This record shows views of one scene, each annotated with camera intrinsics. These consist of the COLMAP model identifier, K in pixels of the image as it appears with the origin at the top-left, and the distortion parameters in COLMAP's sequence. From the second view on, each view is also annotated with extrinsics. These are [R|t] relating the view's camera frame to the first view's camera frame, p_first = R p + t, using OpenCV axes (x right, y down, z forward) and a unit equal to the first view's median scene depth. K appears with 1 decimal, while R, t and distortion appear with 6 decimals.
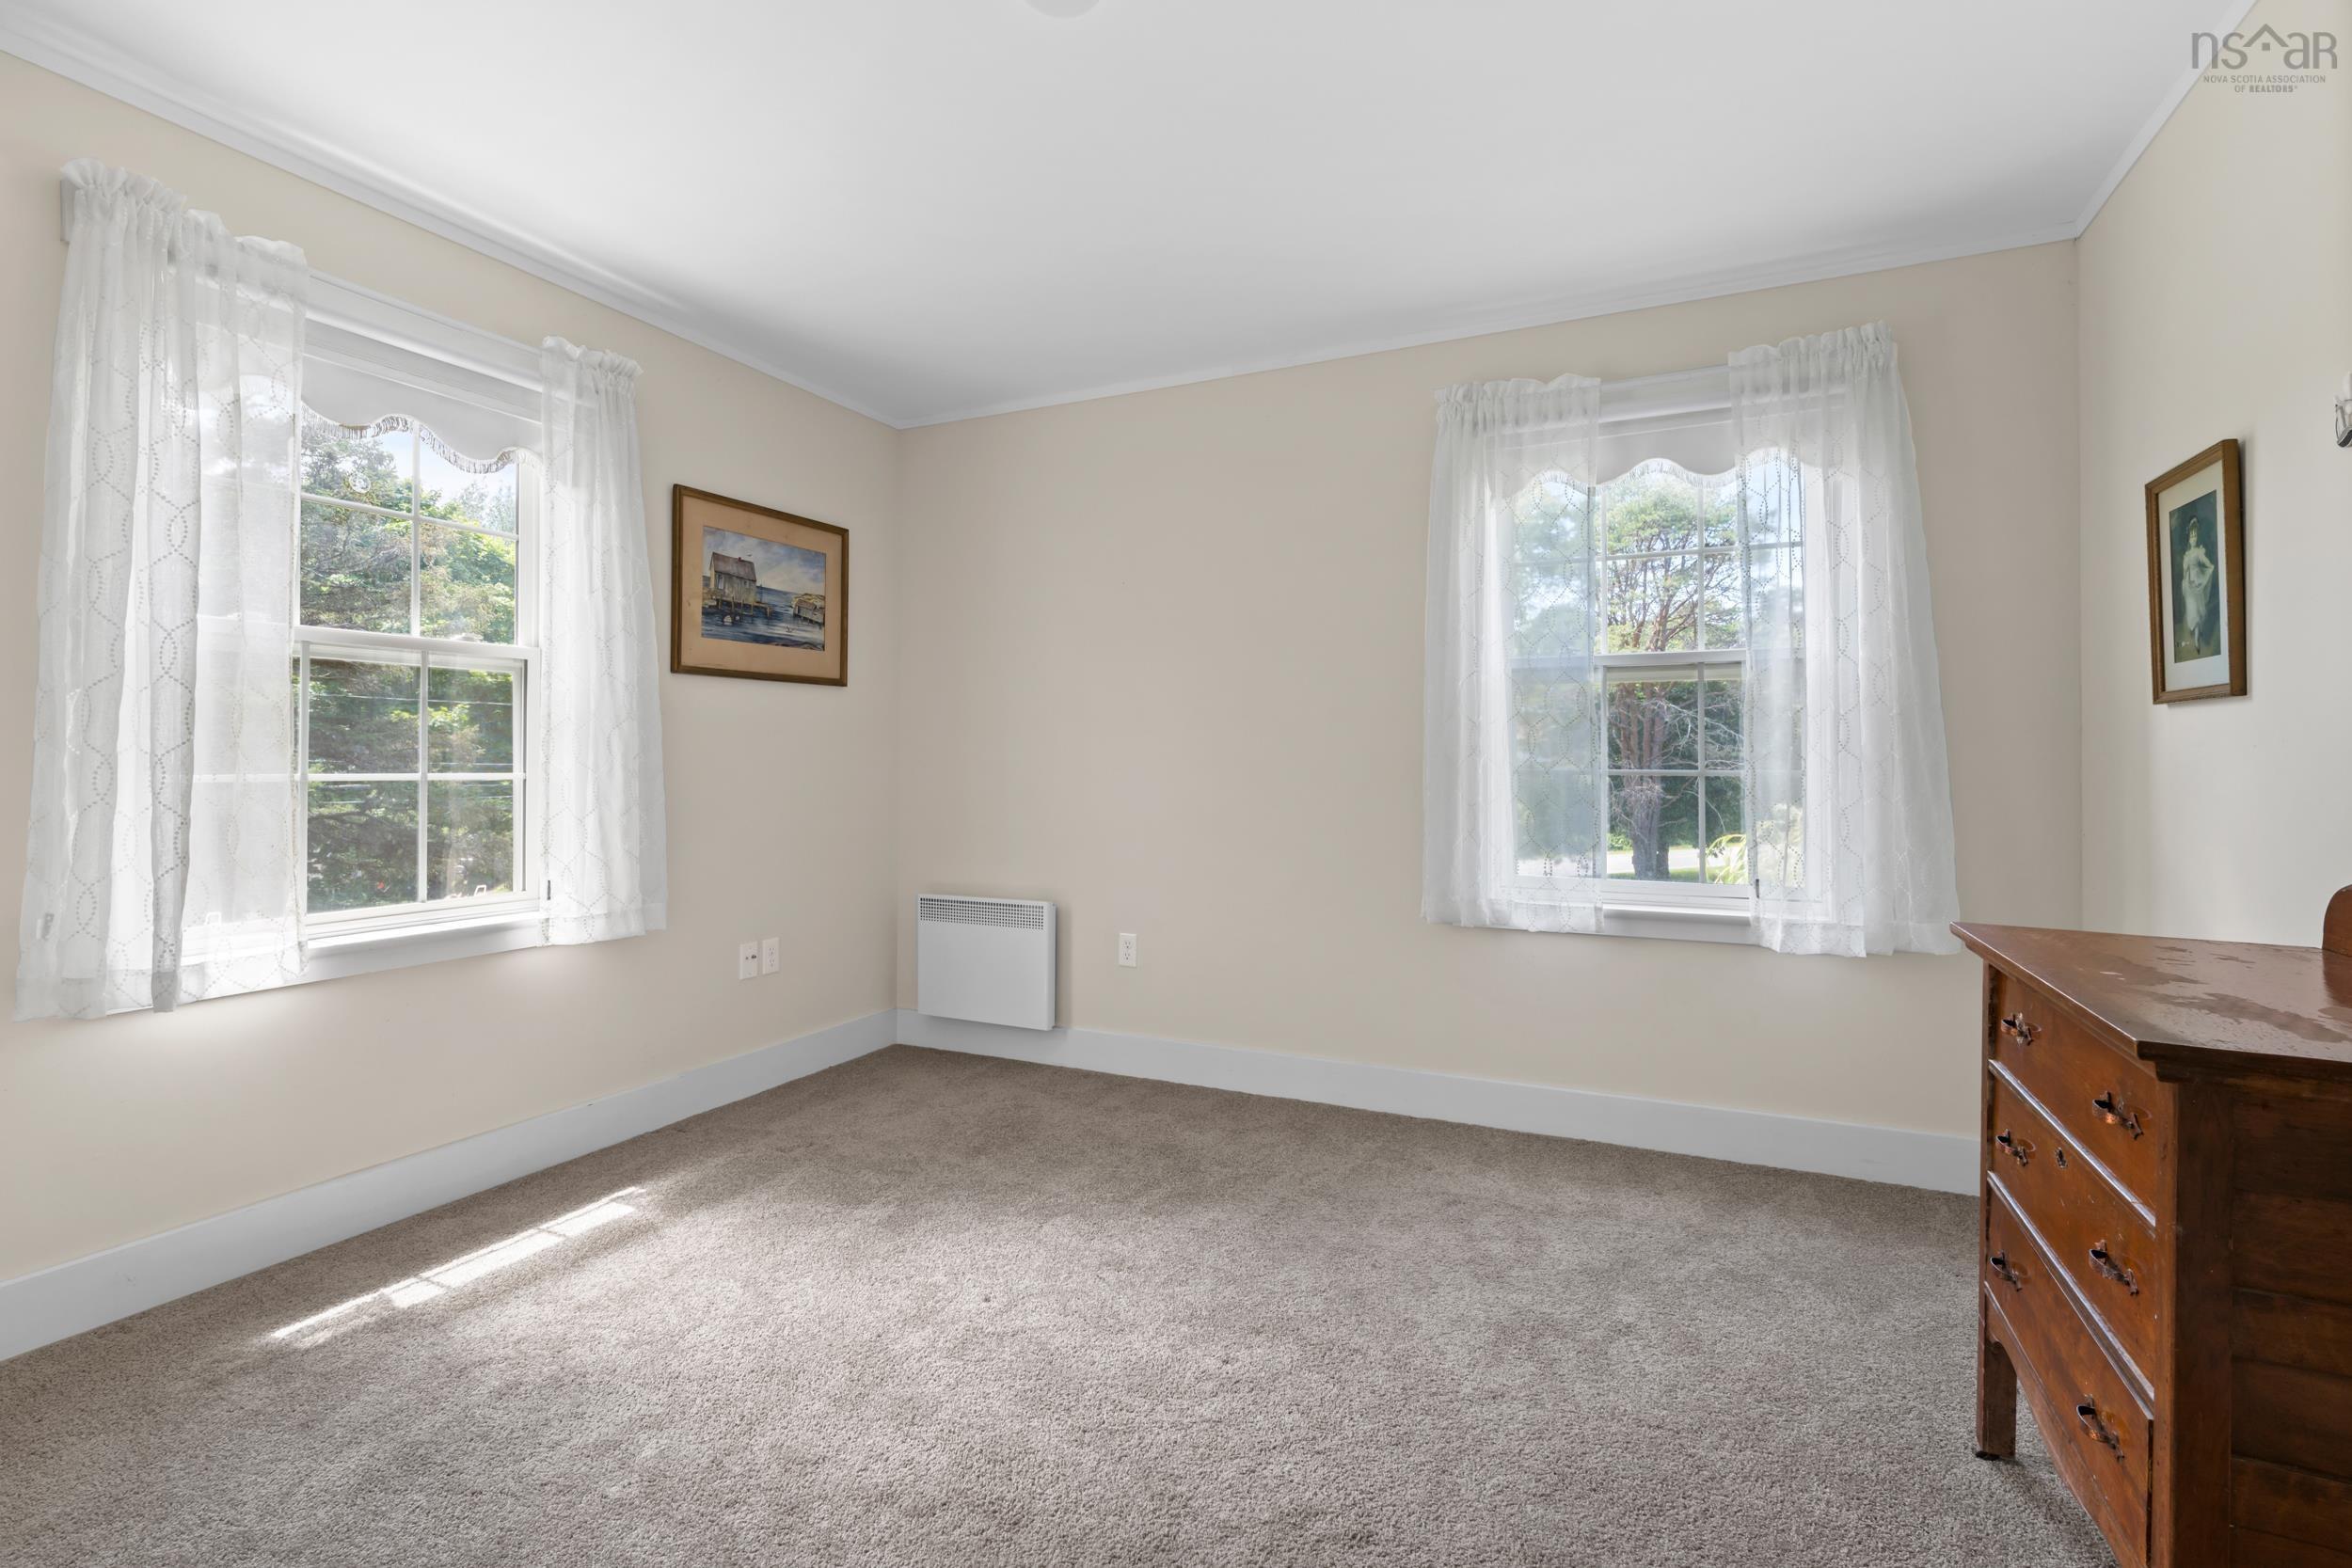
lens RADIAL K [[1084.1, 0, 1173.9], [0, 1084.1, 757.9], [0, 0, 1]] dist [-0.000944, -0.000137]
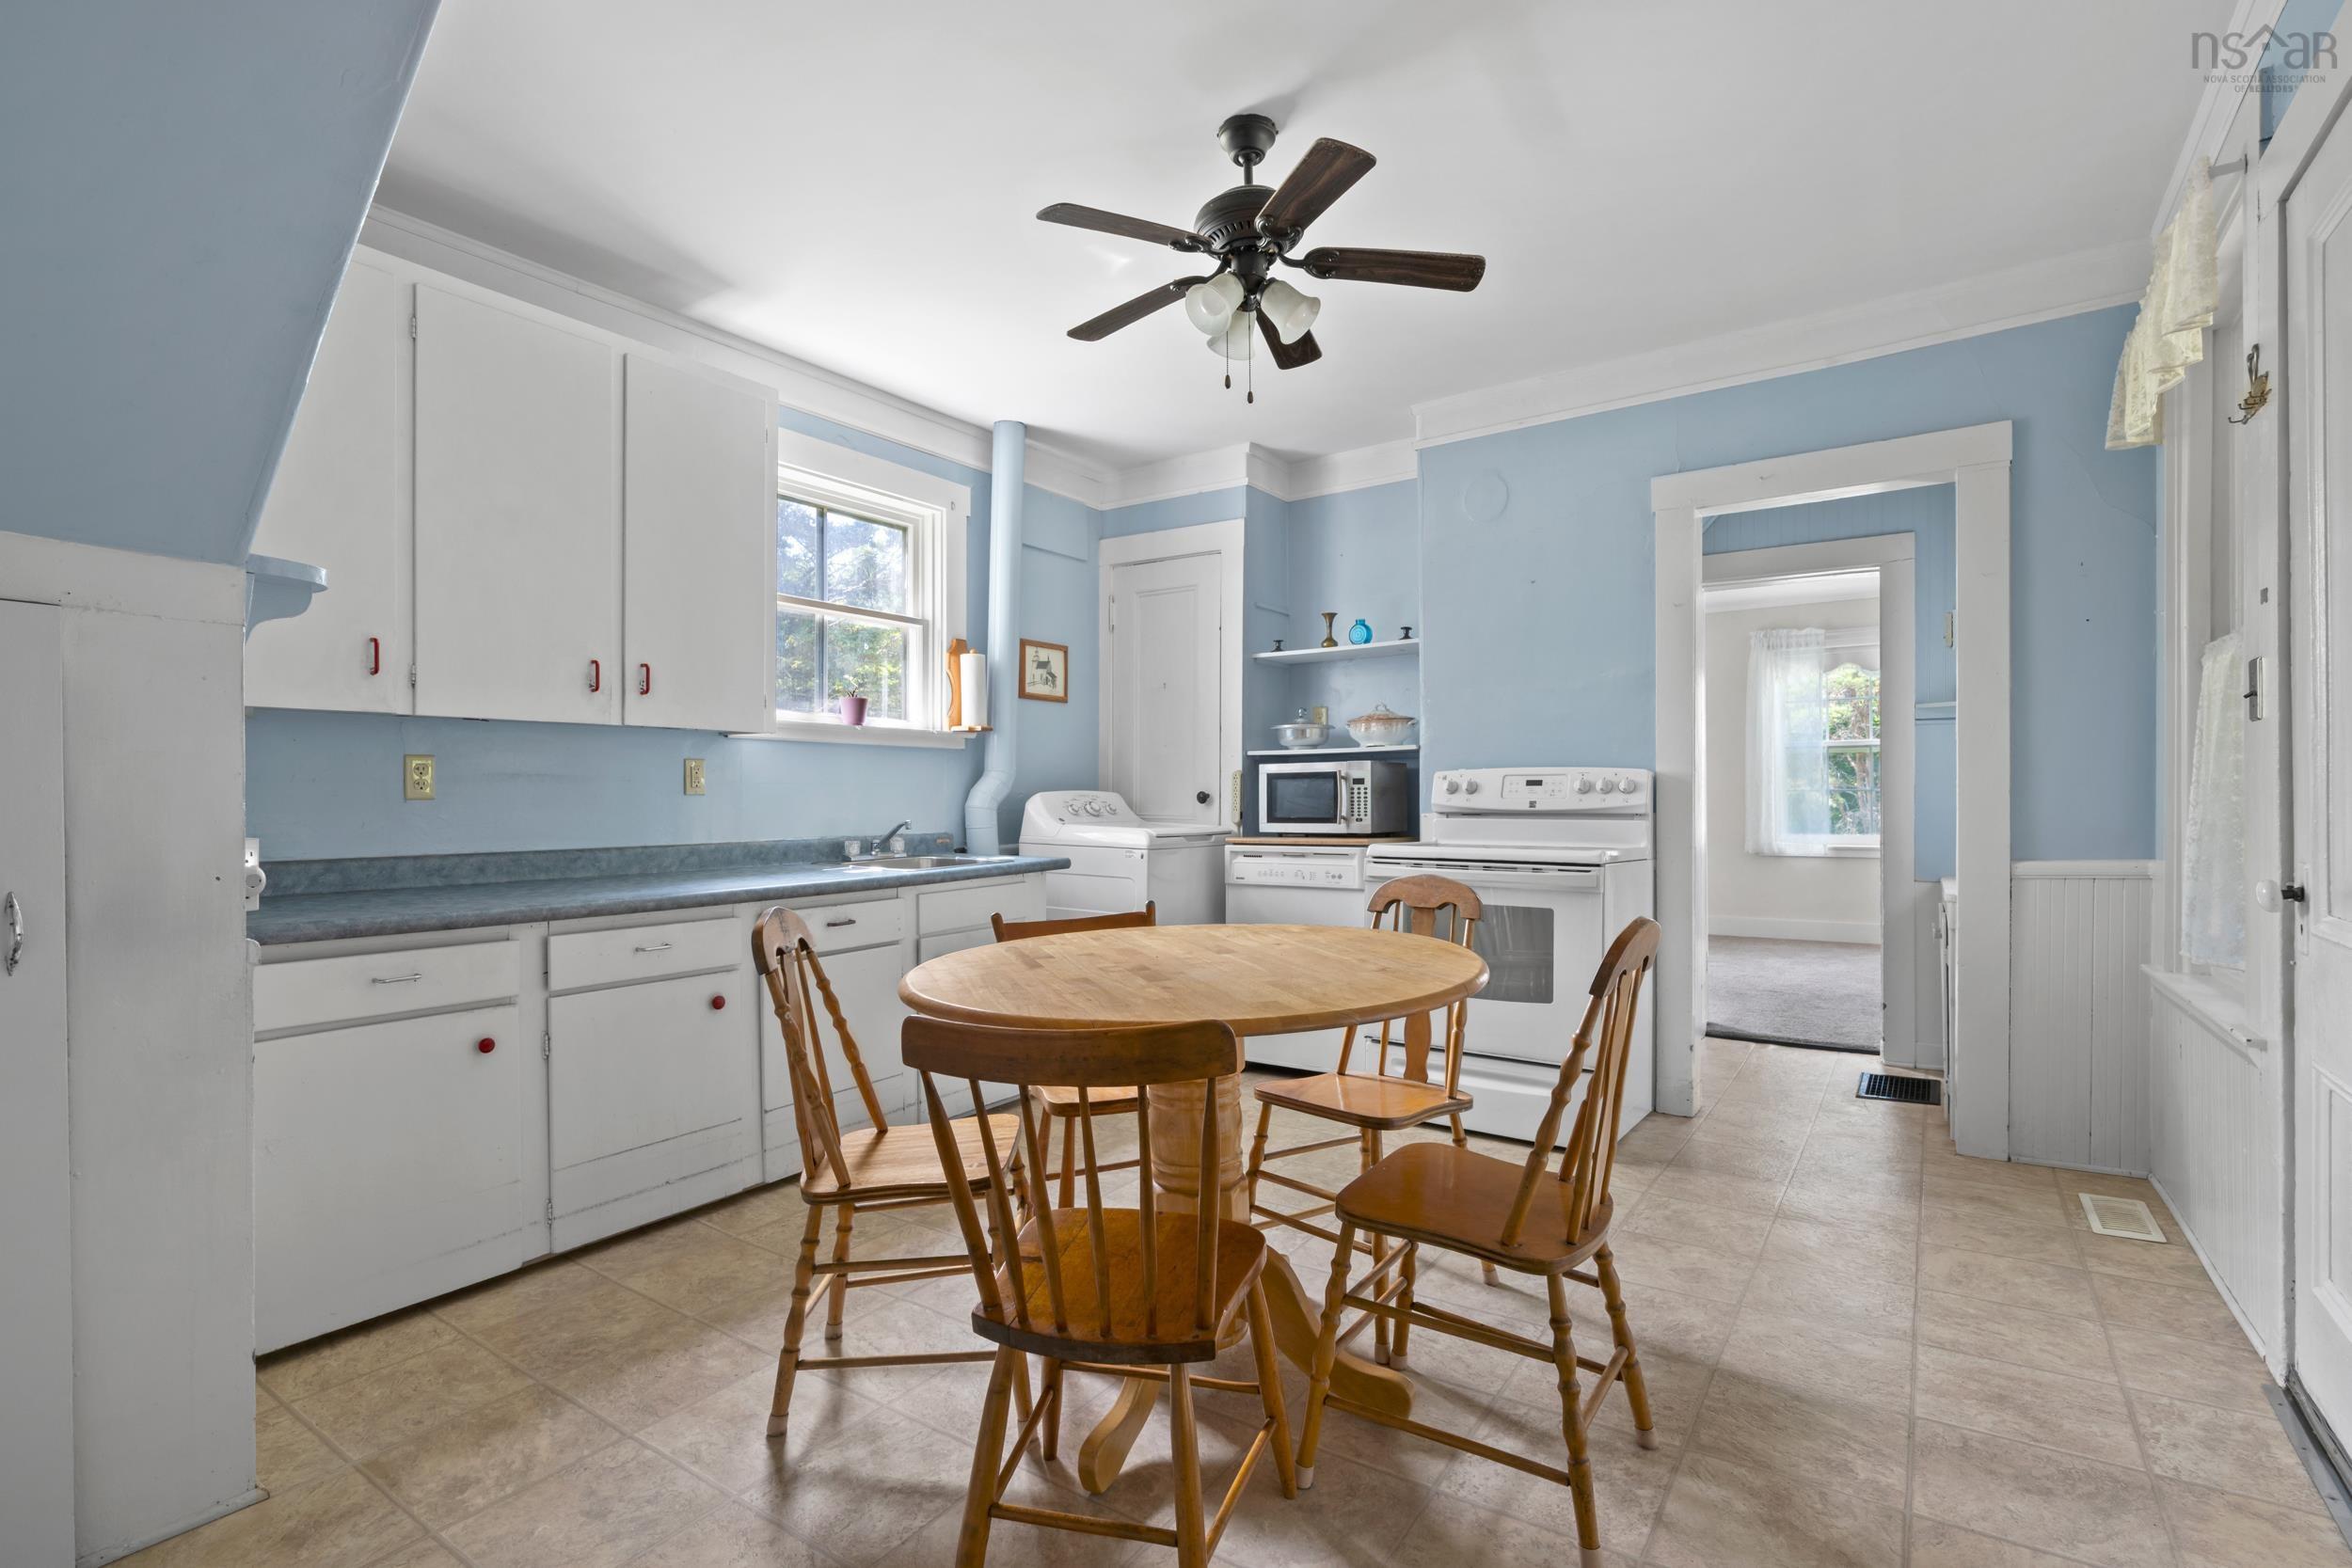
lens RADIAL K [[1121.0, 0, 1181.7], [0, 1121.0, 776.4], [0, 0, 1]] dist [0.023231, 0.000132]
pose [[0.988607, -0.005899, -0.150407, -0.664236], [0.005372, 0.999978, -0.003913, -0.016845], [0.150427, 0.003060, 0.988616, -1.749420]]
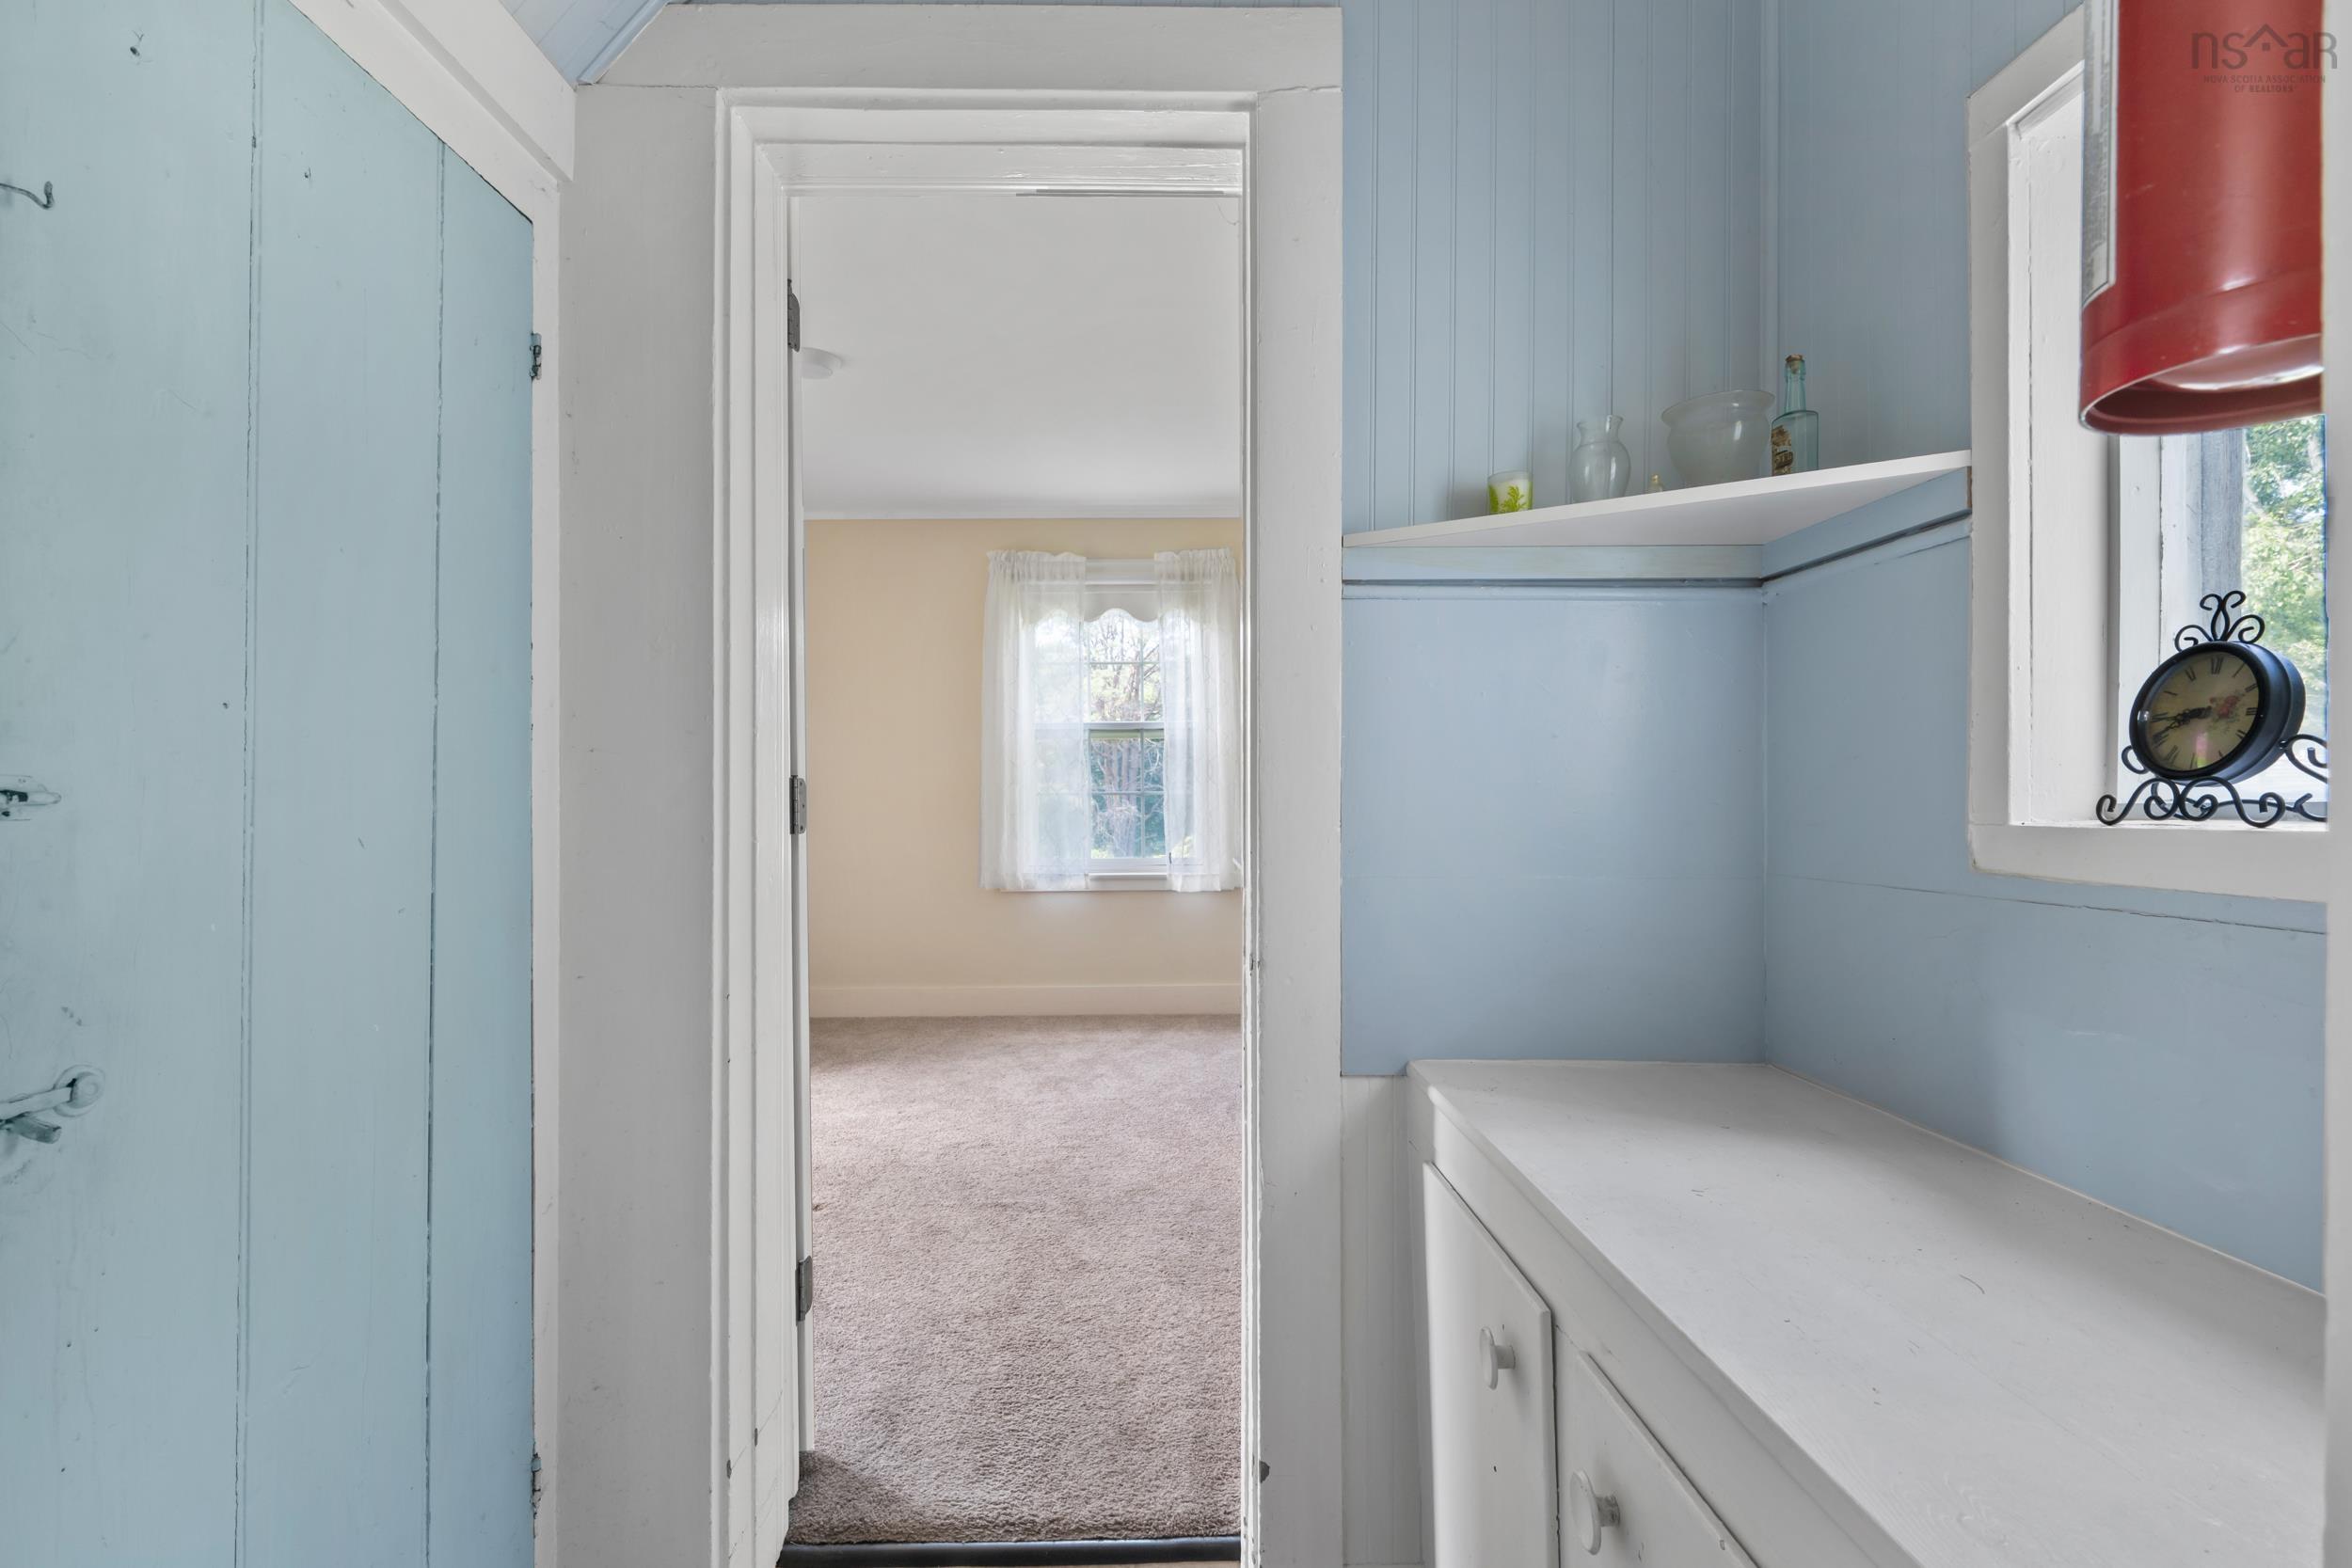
lens RADIAL K [[1093.4, 0, 1184.3], [0, 1093.4, 788.0], [0, 0, 1]] dist [0.000598, 0.000061]
pose [[0.894843, -0.006559, 0.446333, -0.225518], [0.004418, 0.999973, 0.005835, -0.004819], [-0.446359, -0.003250, 0.894848, -0.576545]]
